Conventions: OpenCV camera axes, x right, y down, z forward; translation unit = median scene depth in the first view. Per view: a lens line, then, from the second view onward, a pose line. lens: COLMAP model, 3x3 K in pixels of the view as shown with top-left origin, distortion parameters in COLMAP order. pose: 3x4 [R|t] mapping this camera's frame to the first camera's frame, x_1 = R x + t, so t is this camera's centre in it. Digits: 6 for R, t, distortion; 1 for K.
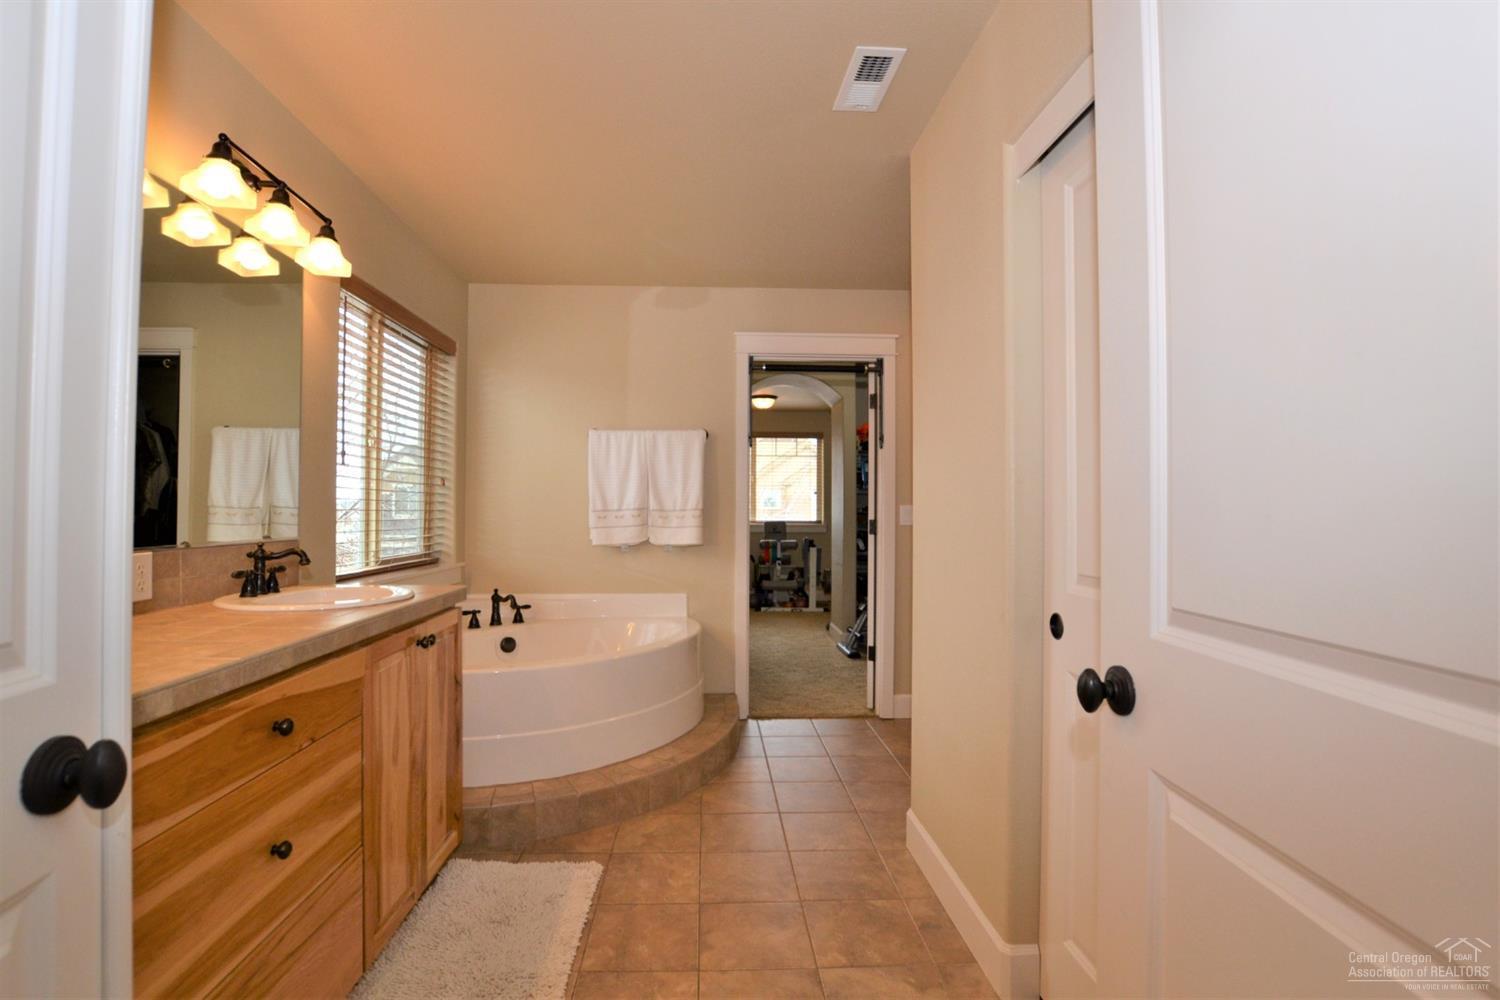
lens RADIAL K [[687.3, 0, 743.3], [0, 687.3, 502.8], [0, 0, 1]] dist [-0.005343, -0.000622]
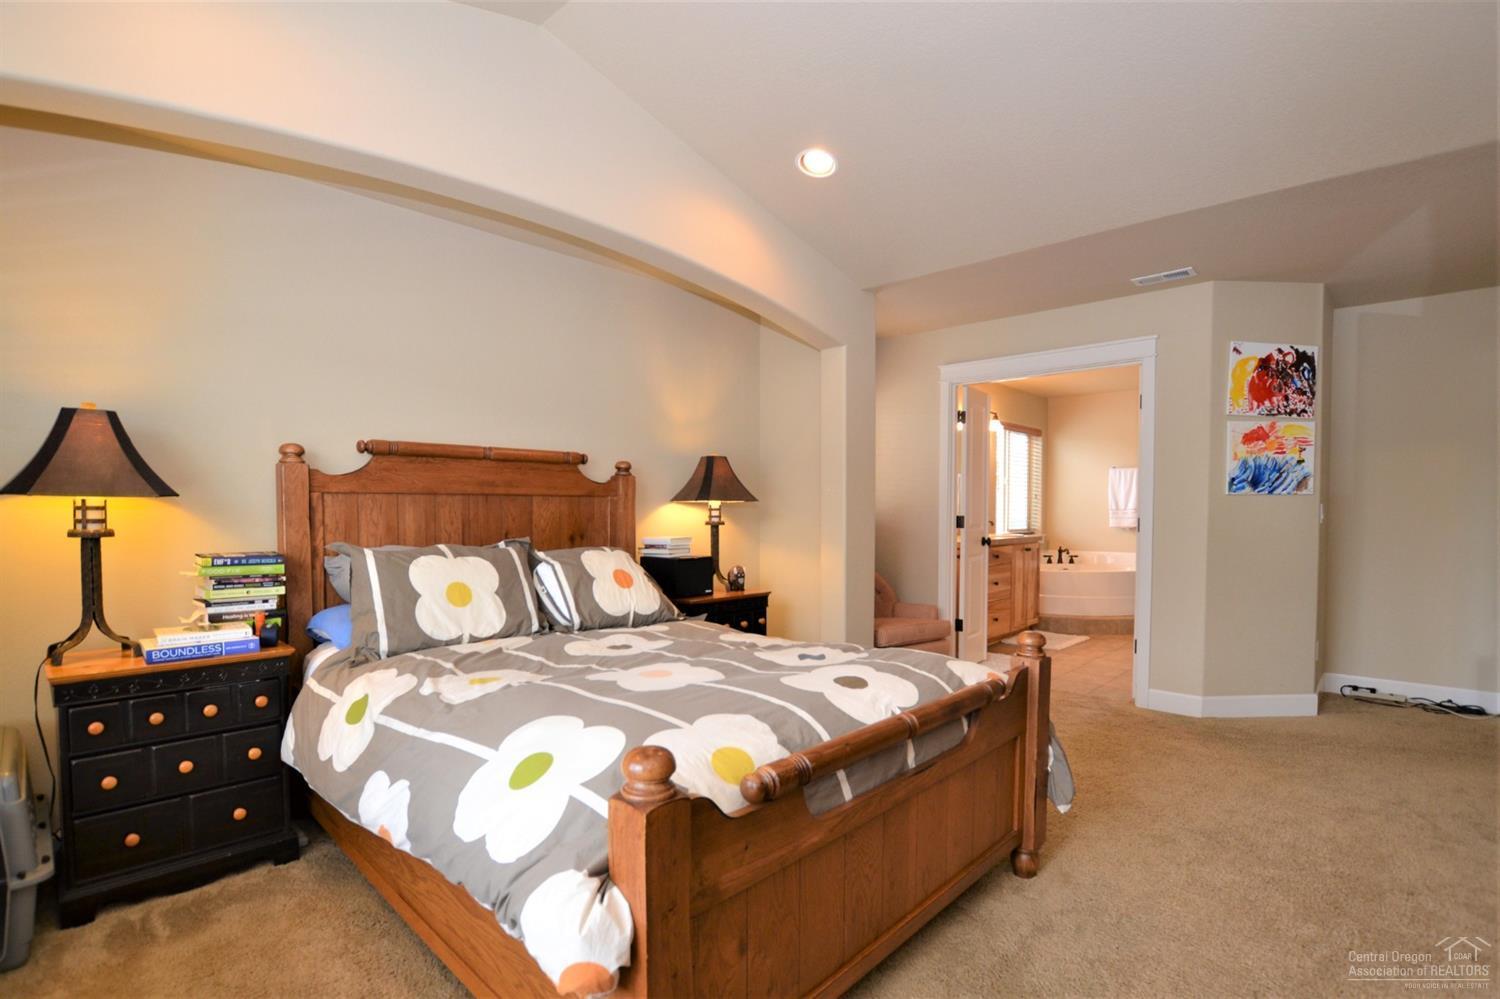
lens RADIAL K [[687.3, 0, 754.9], [0, 687.3, 505.6], [0, 0, 1]] dist [-0.005343, -0.000622]
pose [[0.689159, 0.011084, -0.724526, 0.522935], [-0.009899, 0.999934, 0.005882, -0.002200], [0.724543, 0.003119, 0.689223, -1.140518]]
